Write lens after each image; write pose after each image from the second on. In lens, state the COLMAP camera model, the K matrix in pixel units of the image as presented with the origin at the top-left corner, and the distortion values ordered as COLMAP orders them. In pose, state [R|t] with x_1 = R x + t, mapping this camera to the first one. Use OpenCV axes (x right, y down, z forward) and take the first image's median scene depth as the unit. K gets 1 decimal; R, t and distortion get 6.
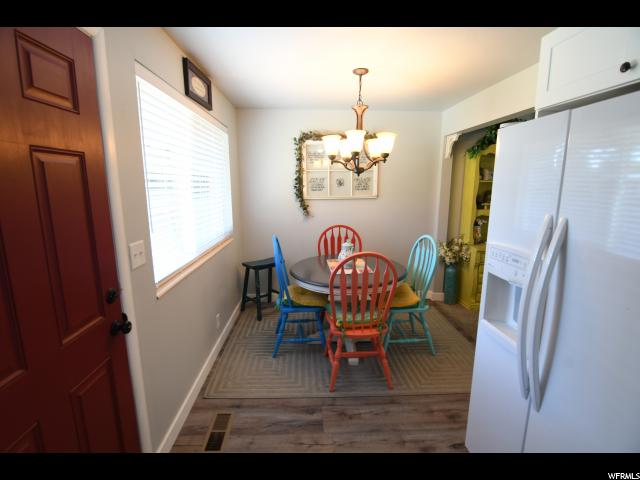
lens RADIAL K [[308.1, 0, 320.0], [0, 308.1, 240.0], [0, 0, 1]] dist [-0.003309, -0.013208]
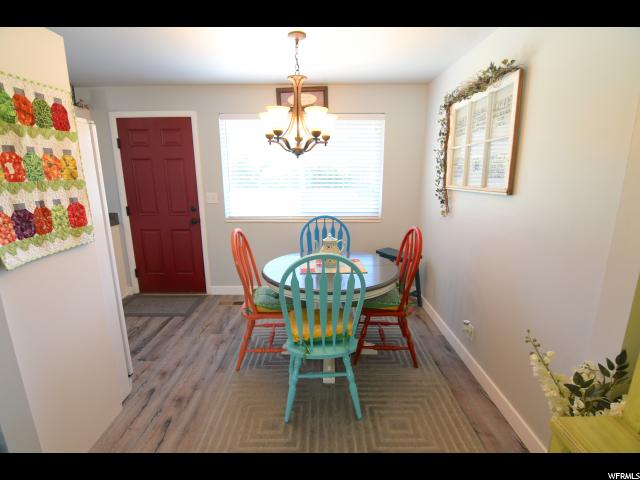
lens RADIAL K [[308.1, 0, 320.0], [0, 308.1, 240.0], [0, 0, 1]] dist [-0.003309, -0.013208]
pose [[-0.060022, 0.218610, -0.973965, 0.948900], [-0.173896, 0.958514, 0.225858, -0.179829], [0.982933, 0.182925, -0.019516, 1.027742]]
